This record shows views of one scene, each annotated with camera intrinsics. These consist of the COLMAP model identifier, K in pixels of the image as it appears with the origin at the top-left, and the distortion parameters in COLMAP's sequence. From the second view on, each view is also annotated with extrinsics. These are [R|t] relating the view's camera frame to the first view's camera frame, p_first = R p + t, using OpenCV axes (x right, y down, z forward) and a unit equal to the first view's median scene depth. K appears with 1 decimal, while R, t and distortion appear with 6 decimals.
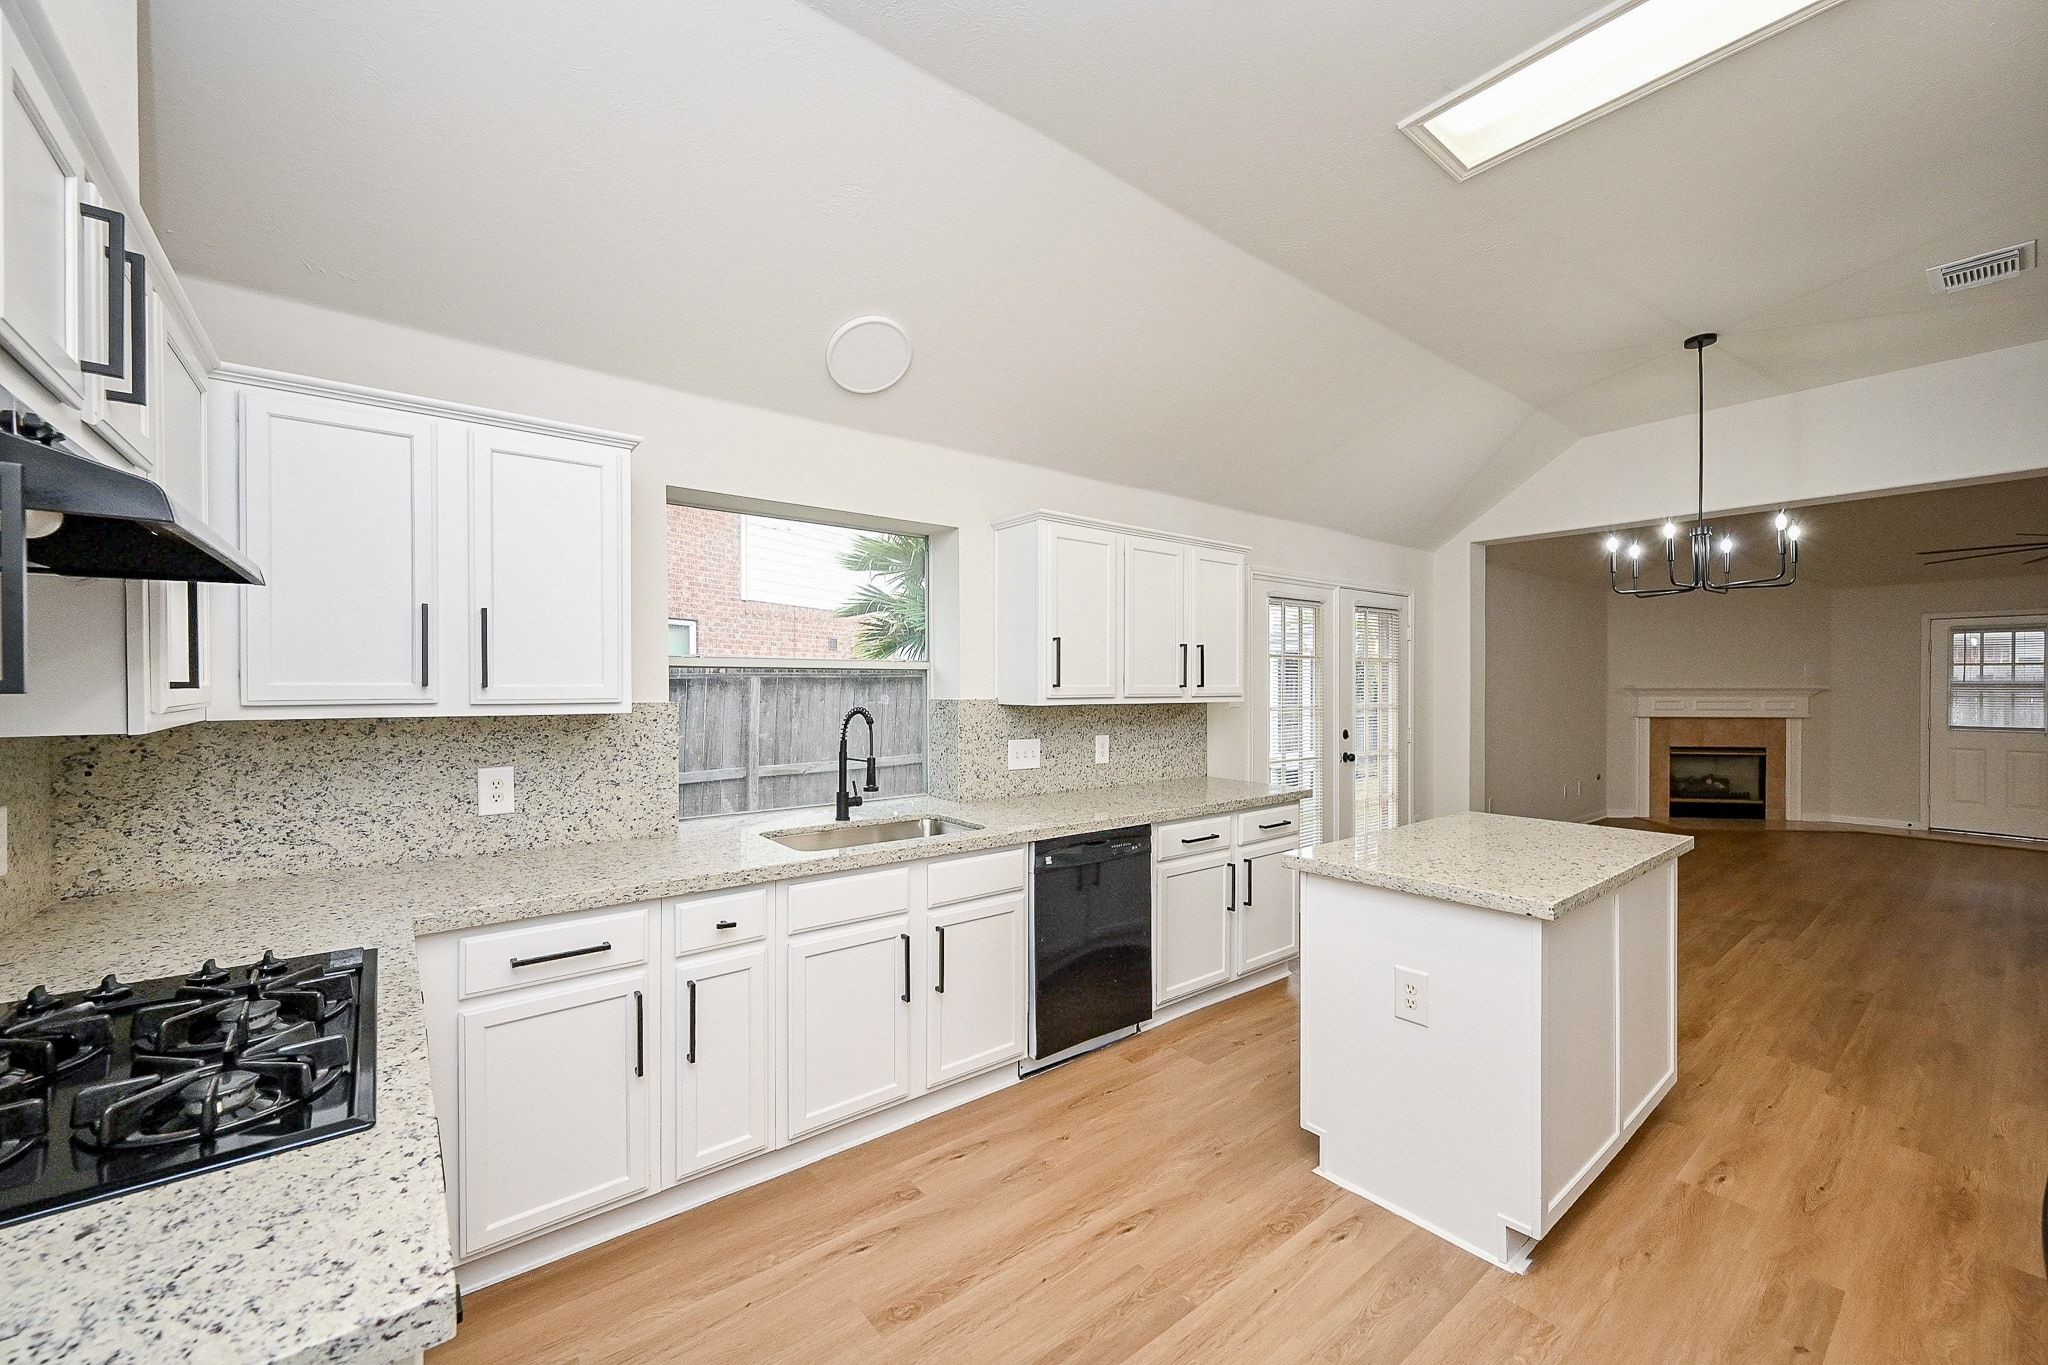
lens RADIAL K [[787.1, 0, 1016.3], [0, 787.1, 687.7], [0, 0, 1]] dist [0.000024, -0.000324]
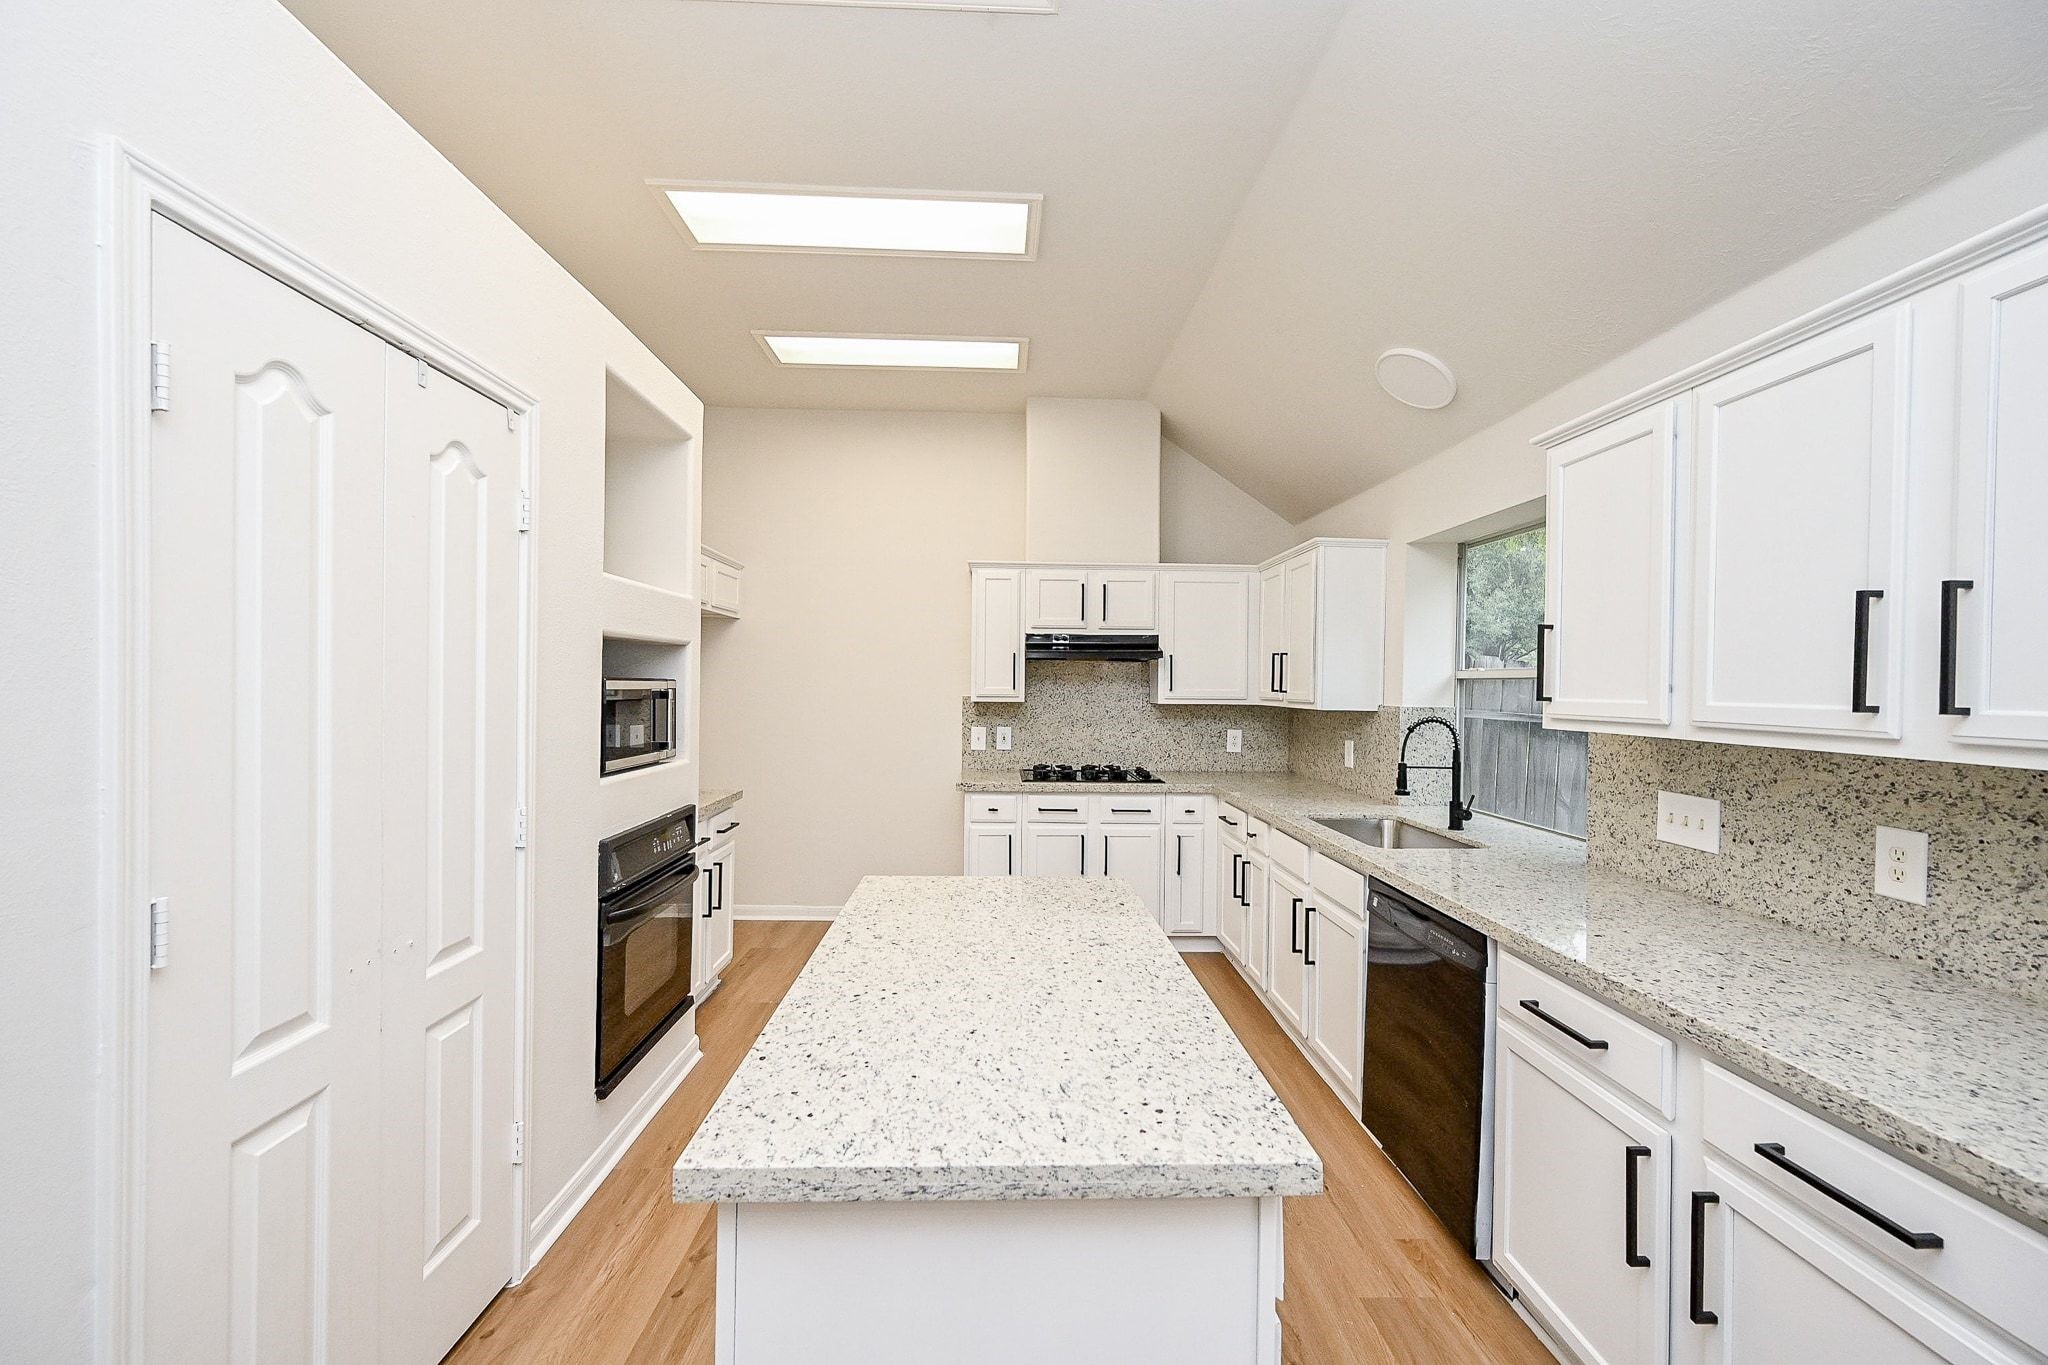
lens RADIAL K [[810.7, 0, 1024.0], [0, 810.7, 682.5], [0, 0, 1]] dist [0.001877, 0.000278]
pose [[-0.590685, -0.007725, -0.806865, 0.778423], [-0.013139, 0.999914, 0.000045, -0.009998], [0.806795, 0.010628, -0.590735, 0.967413]]
